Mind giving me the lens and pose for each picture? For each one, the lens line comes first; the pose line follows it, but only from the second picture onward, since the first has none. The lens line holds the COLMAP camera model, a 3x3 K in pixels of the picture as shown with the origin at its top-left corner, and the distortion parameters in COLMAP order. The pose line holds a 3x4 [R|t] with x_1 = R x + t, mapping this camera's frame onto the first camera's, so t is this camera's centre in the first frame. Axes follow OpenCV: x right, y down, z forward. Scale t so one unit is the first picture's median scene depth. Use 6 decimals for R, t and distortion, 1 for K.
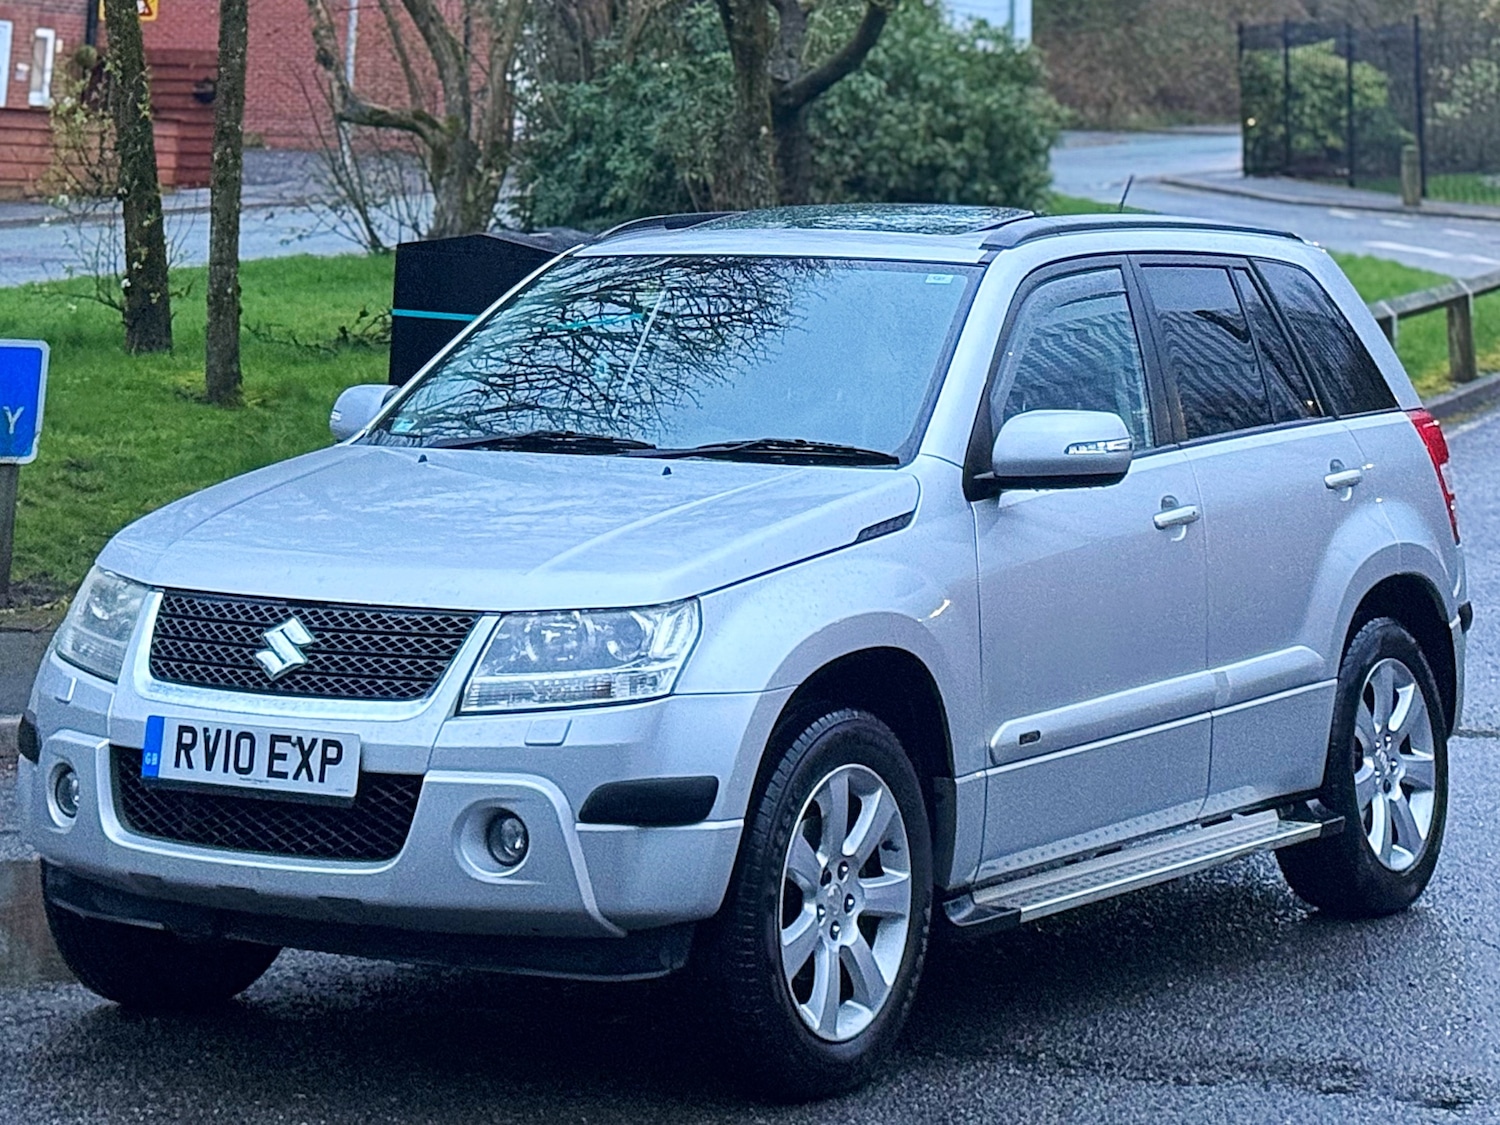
lens RADIAL K [[4231.5, 0, 706.3], [0, 4231.5, -183.5], [0, 0, 1]] dist [-0.014605, 0.440495]
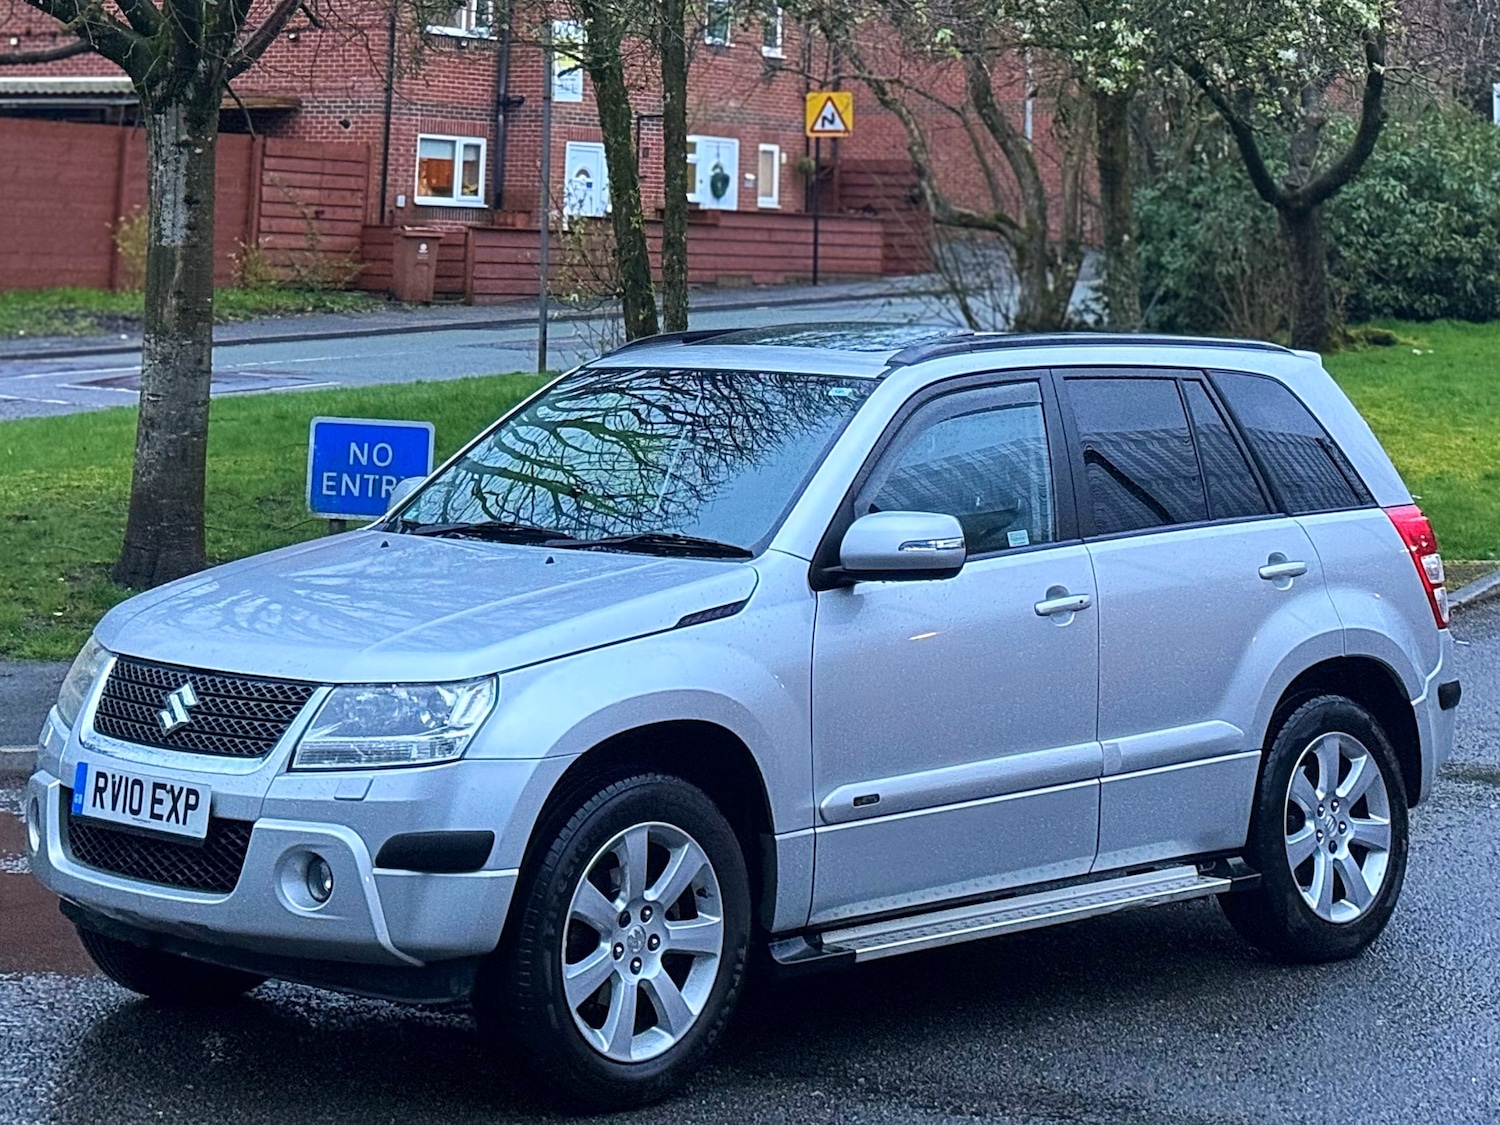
lens RADIAL K [[3557.1, 0, 711.6], [0, 3557.1, 21.9], [0, 0, 1]] dist [-0.001198, 0.577860]
pose [[0.972493, -0.018026, -0.232235, 0.280755], [0.022695, 0.999590, 0.017449, -0.009767], [0.231826, -0.022240, 0.972503, 0.068662]]
